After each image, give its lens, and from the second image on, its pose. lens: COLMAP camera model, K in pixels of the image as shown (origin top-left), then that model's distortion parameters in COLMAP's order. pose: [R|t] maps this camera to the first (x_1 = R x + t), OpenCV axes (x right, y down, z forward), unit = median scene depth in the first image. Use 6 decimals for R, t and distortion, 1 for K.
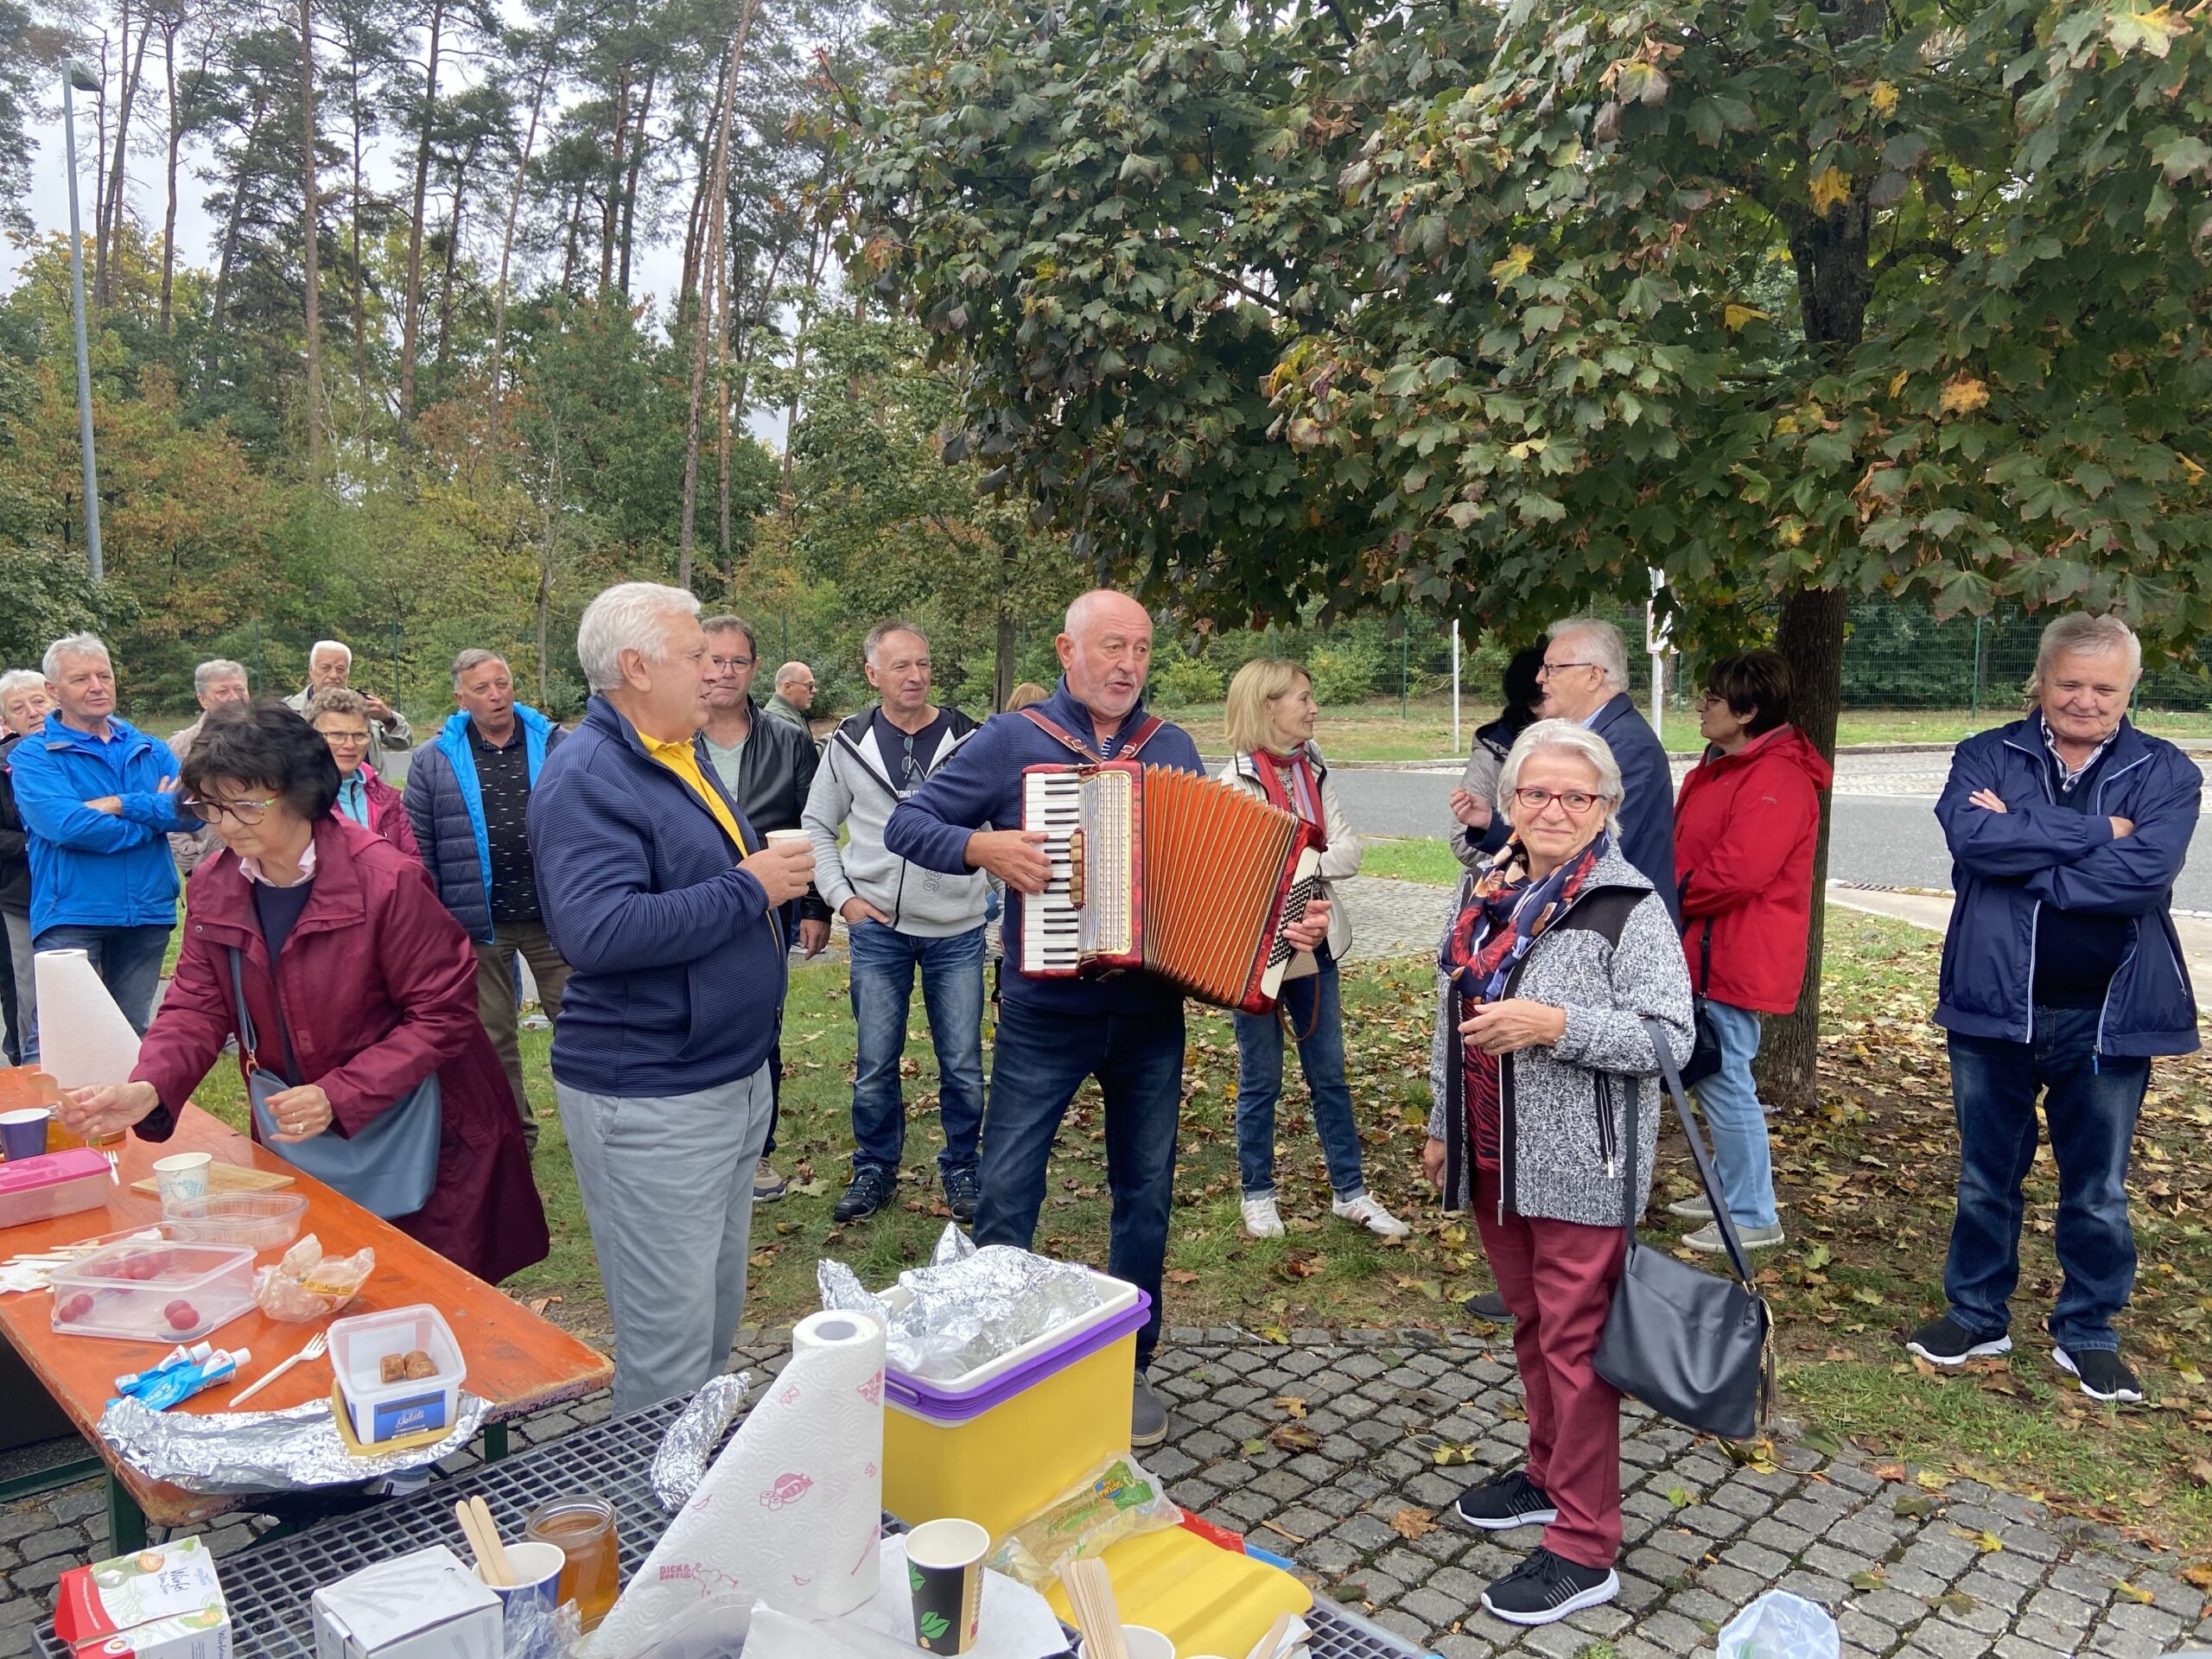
lens RADIAL K [[1648.7, 0, 1111.7], [0, 1648.7, 822.7], [0, 0, 1]] dist [0.116579, -0.134989]
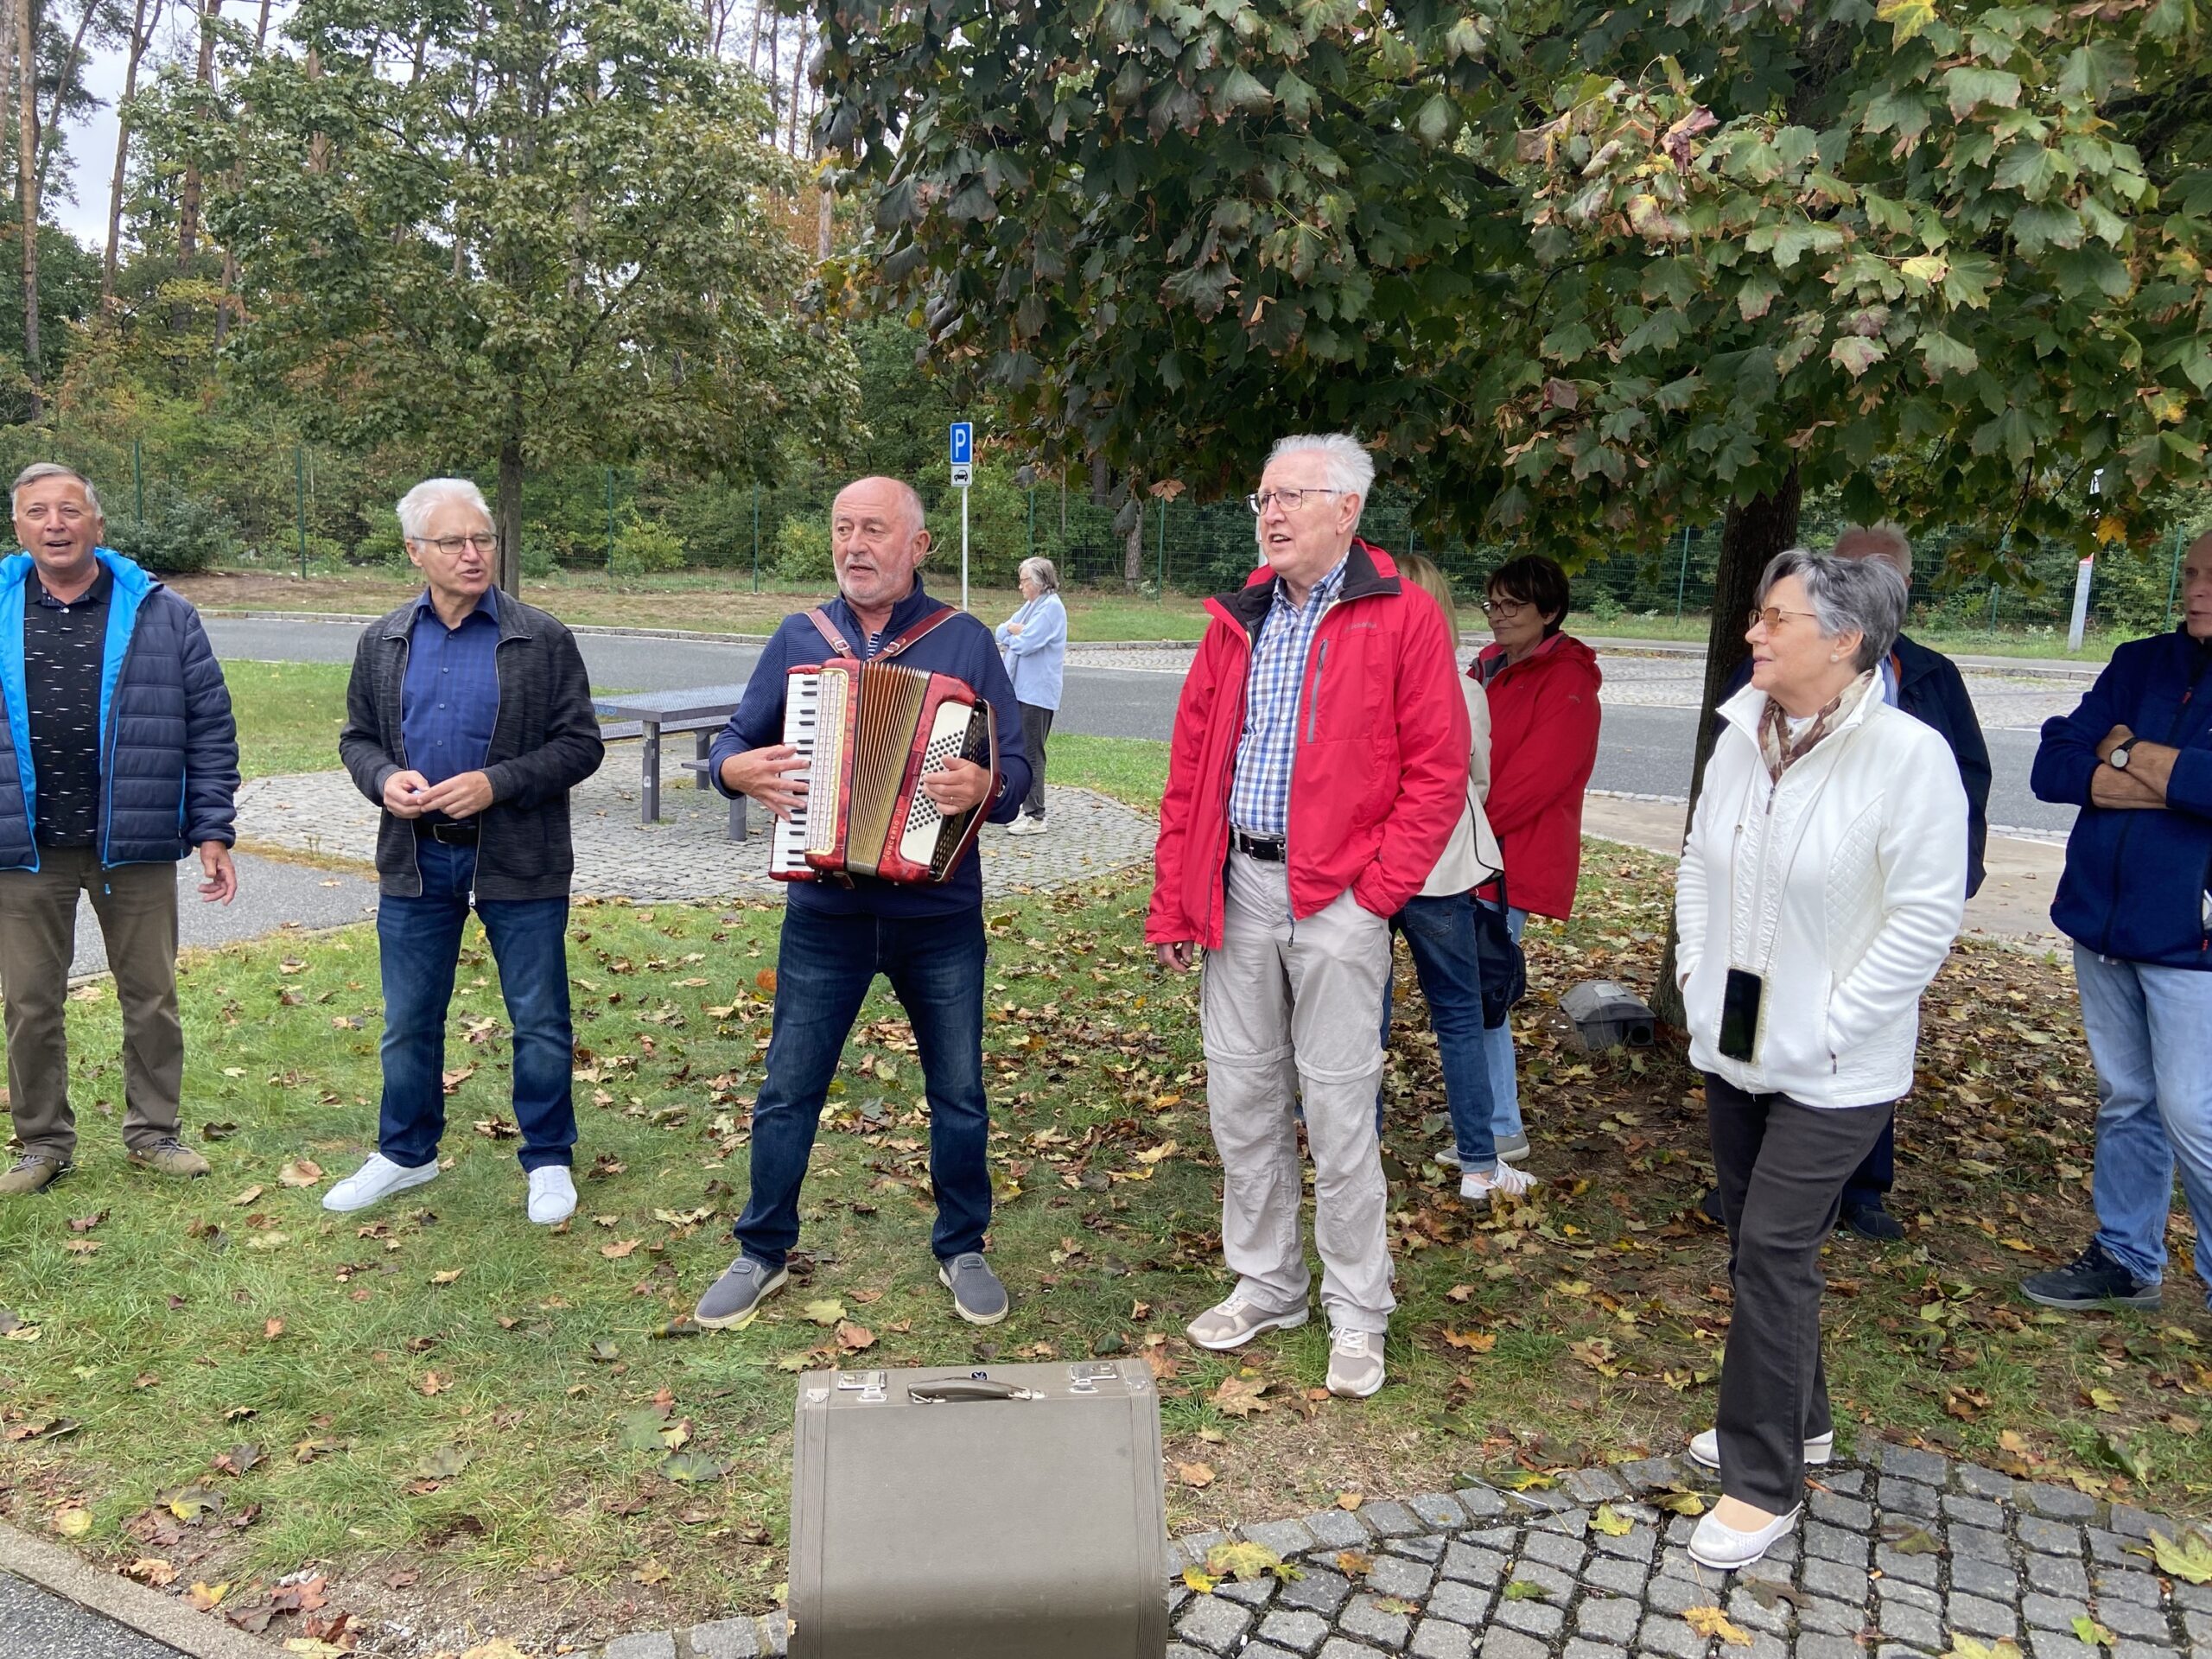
lens RADIAL K [[1661.7, 0, 1104.6], [0, 1661.7, 823.5], [0, 0, 1]] dist [0.112537, -0.147879]
pose [[0.939907, -0.016940, 0.341011, -0.081525], [-0.008257, 0.997349, 0.072302, -0.007859], [-0.341332, -0.070773, 0.937275, 0.096305]]
